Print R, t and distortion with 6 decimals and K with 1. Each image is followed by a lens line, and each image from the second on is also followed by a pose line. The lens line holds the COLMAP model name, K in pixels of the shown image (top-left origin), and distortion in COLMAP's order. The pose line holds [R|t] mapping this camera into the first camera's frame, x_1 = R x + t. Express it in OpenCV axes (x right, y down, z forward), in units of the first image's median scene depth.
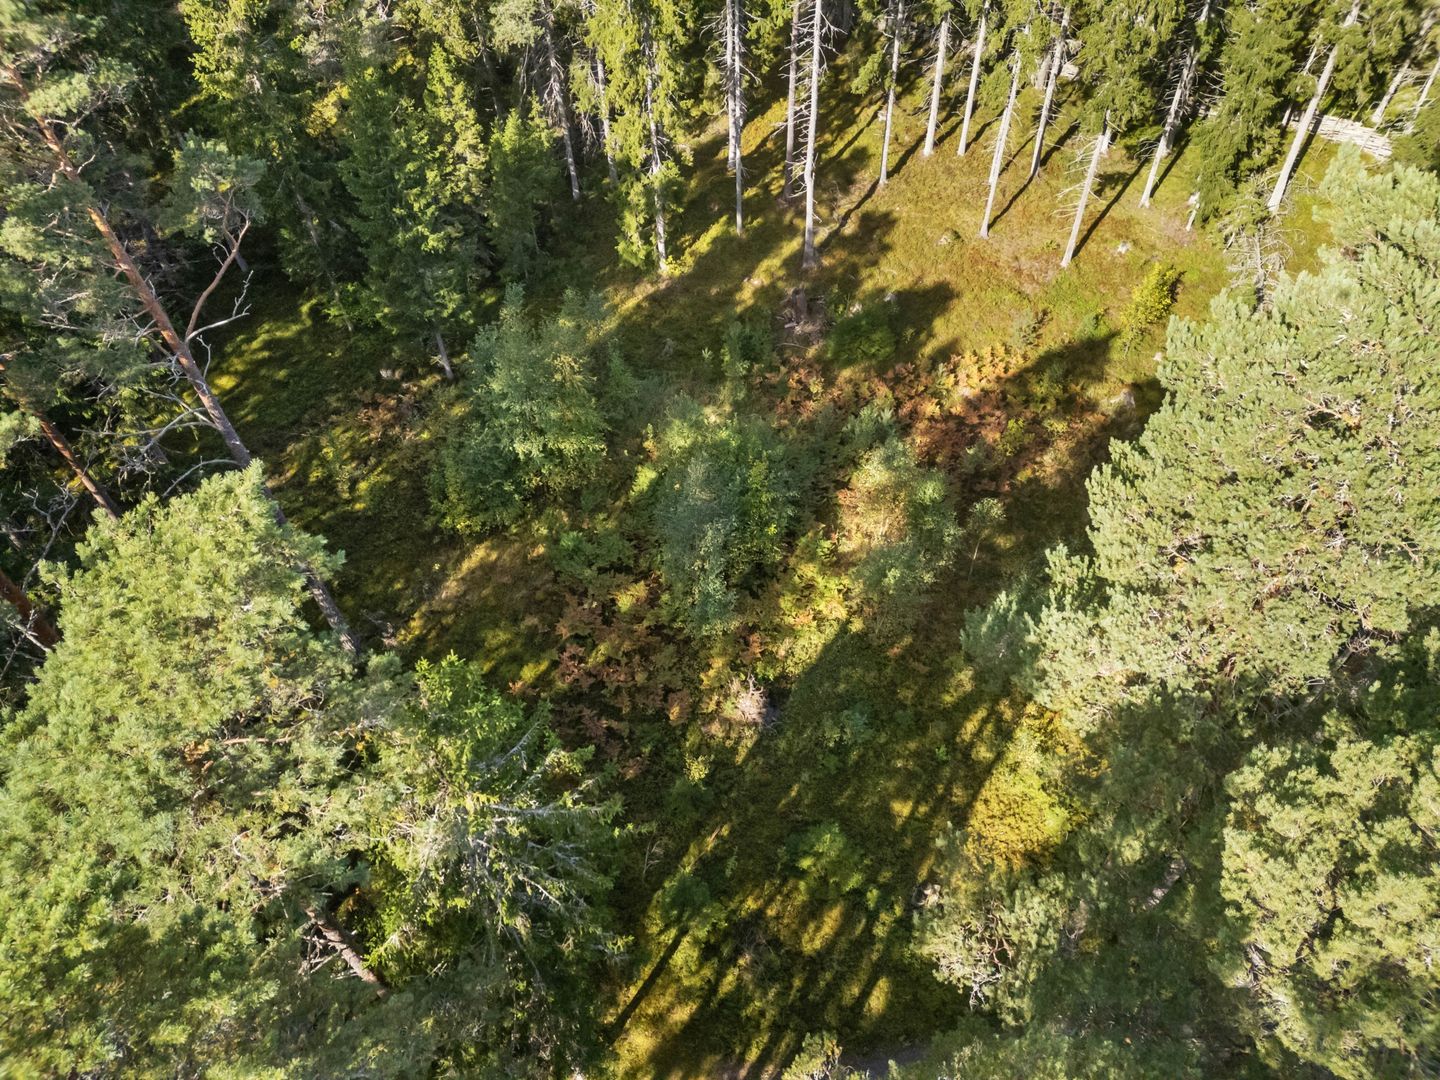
lens RADIAL K [[1004.4, 0, 724.2], [0, 1004.4, 547.3], [0, 0, 1]] dist [0.074890, -0.059737]
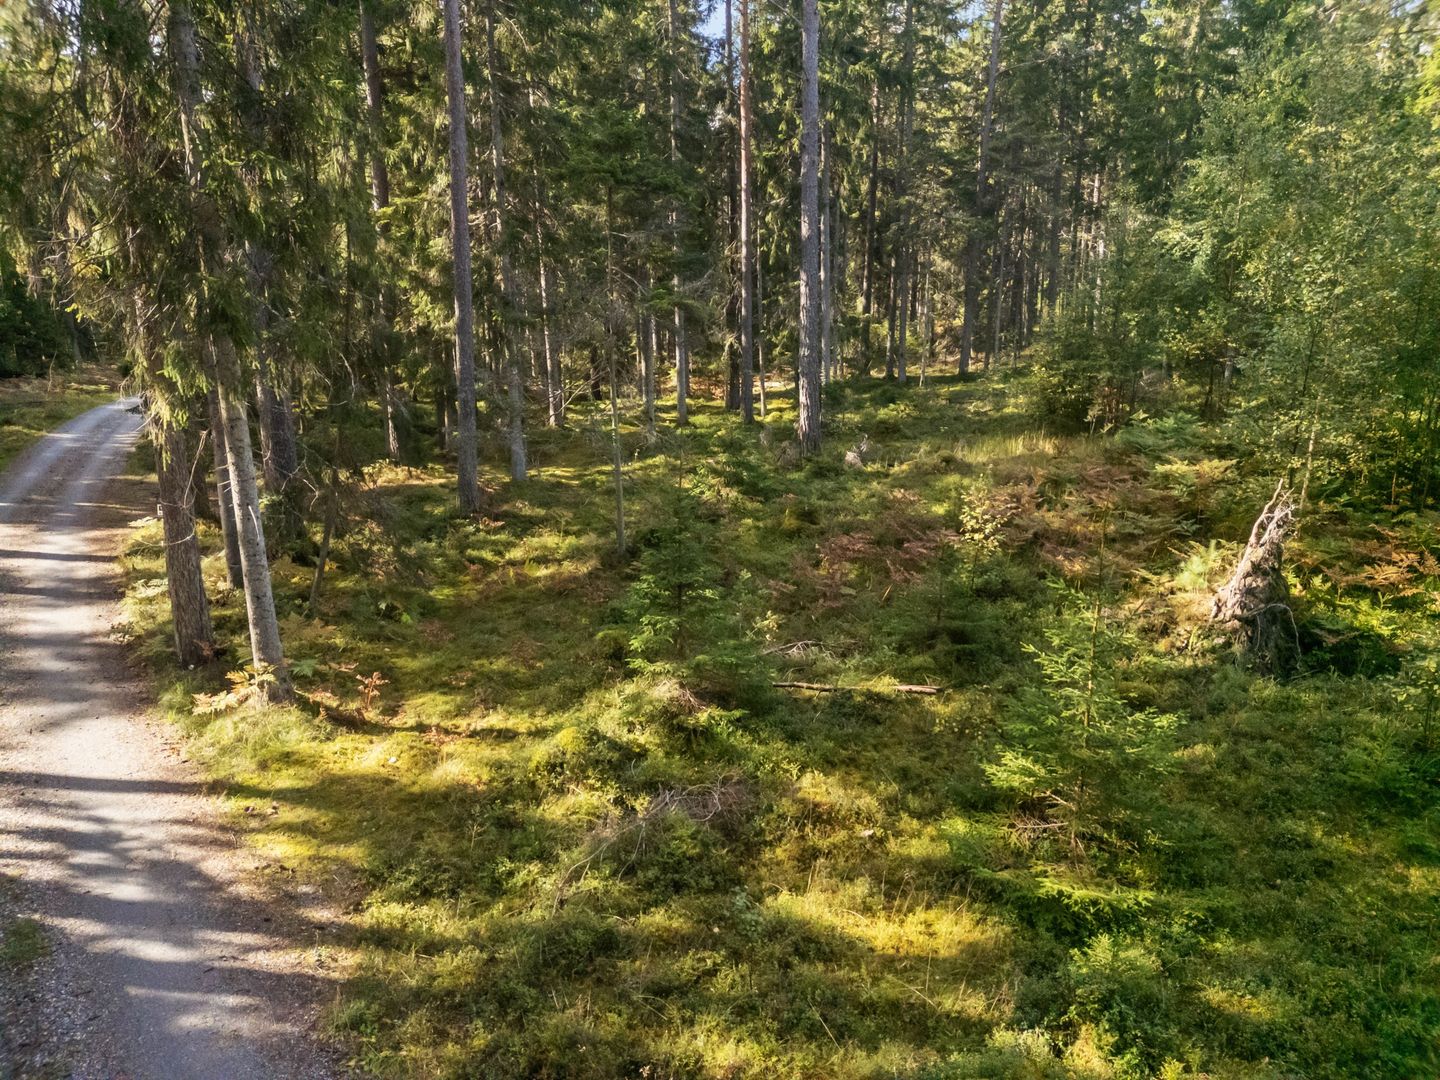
lens RADIAL K [[1004.4, 0, 724.2], [0, 1004.4, 547.3], [0, 0, 1]] dist [0.074890, -0.059737]
pose [[0.447867, 0.216759, -0.867428, 0.246567], [-0.687200, 0.704104, -0.178865, 0.329826], [0.571989, 0.676204, 0.464302, 0.683012]]
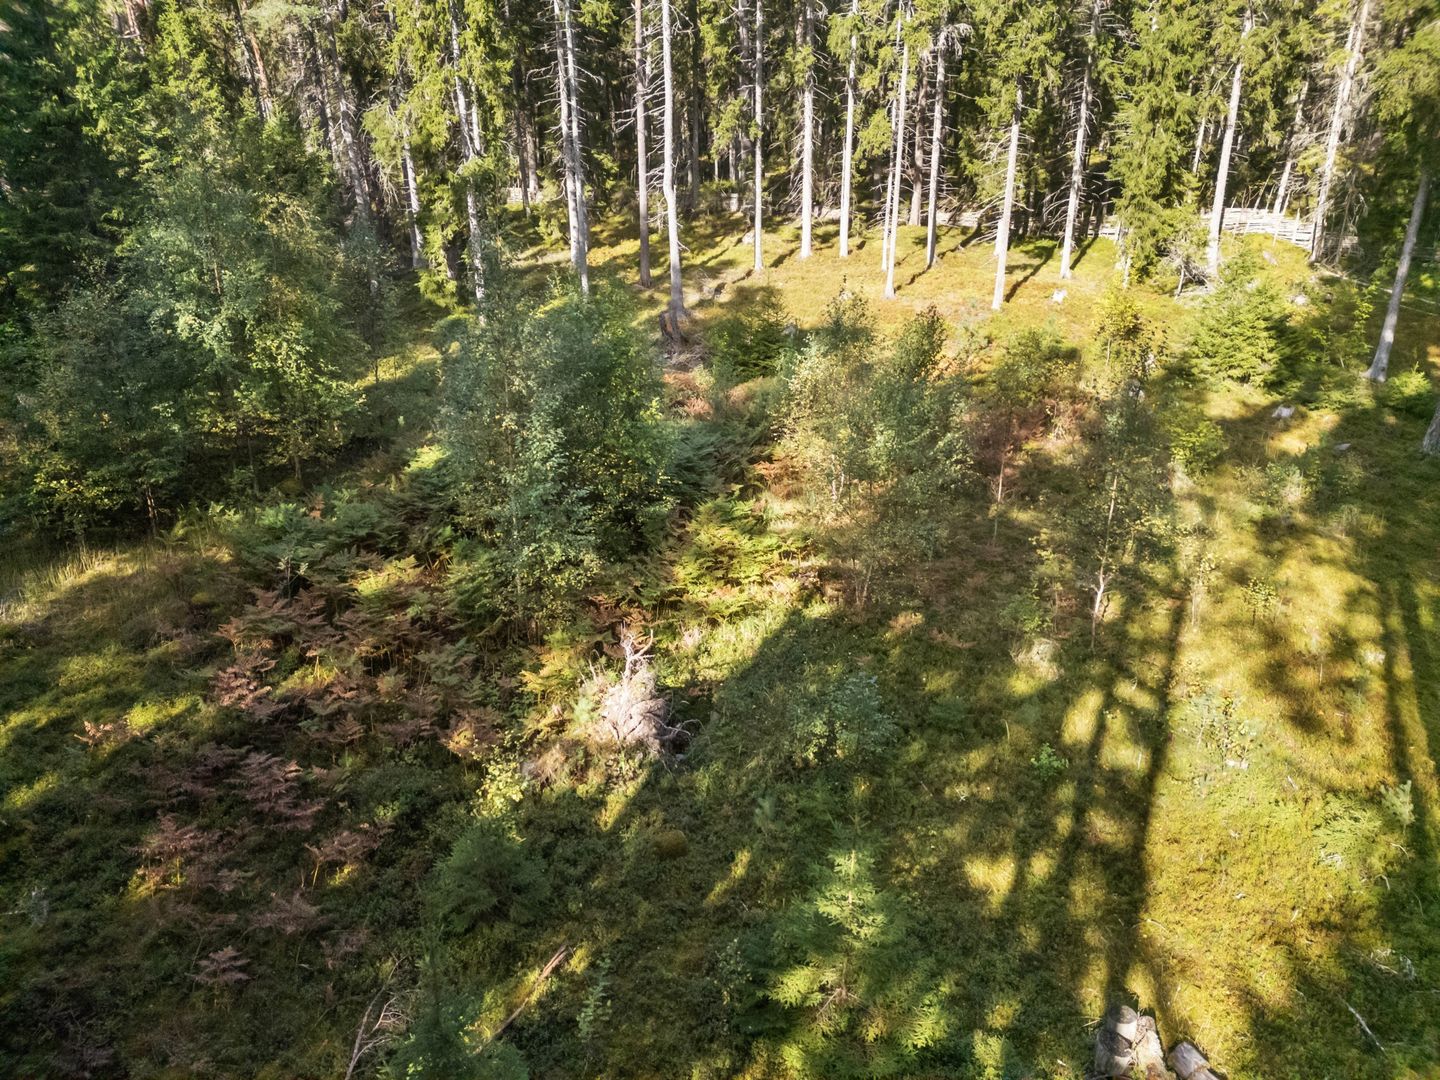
lens RADIAL K [[1004.4, 0, 724.2], [0, 1004.4, 547.3], [0, 0, 1]] dist [0.074890, -0.059737]
pose [[0.989901, -0.041801, 0.135457, 0.009470], [0.098405, 0.890429, -0.444356, 0.292189], [-0.102041, 0.453198, 0.885550, 0.524855]]
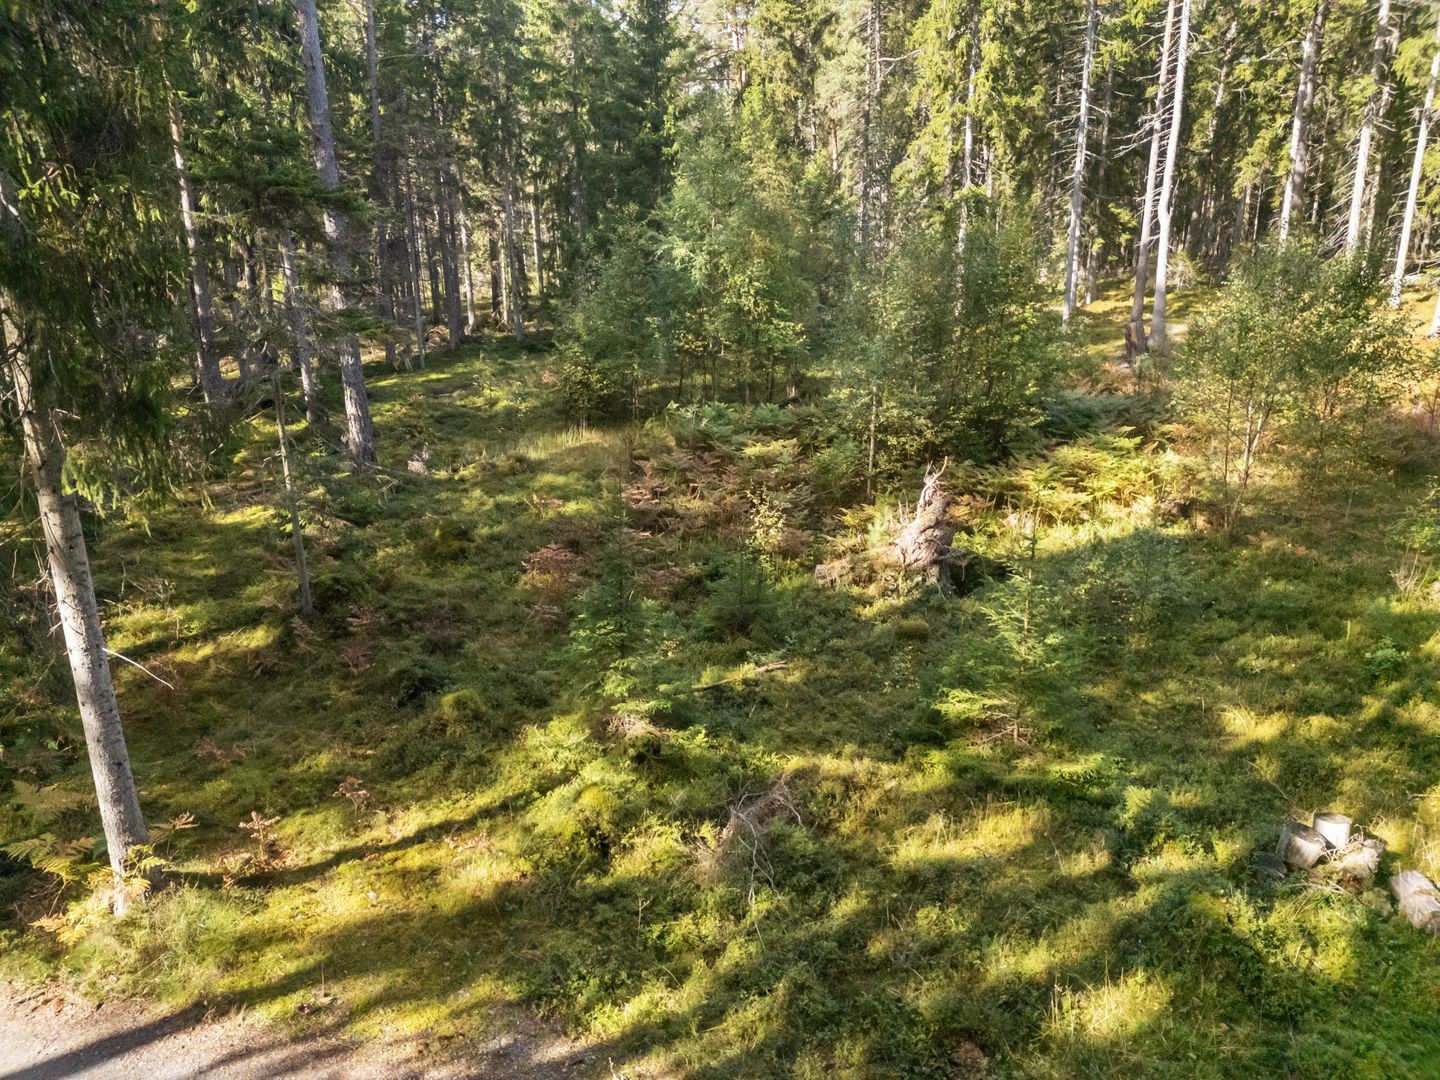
lens RADIAL K [[1004.4, 0, 724.2], [0, 1004.4, 547.3], [0, 0, 1]] dist [0.074890, -0.059737]
pose [[0.920526, 0.111518, -0.374427, 0.119264], [-0.304834, 0.804449, -0.509840, 0.426563], [0.244351, 0.583459, 0.774511, 0.571870]]
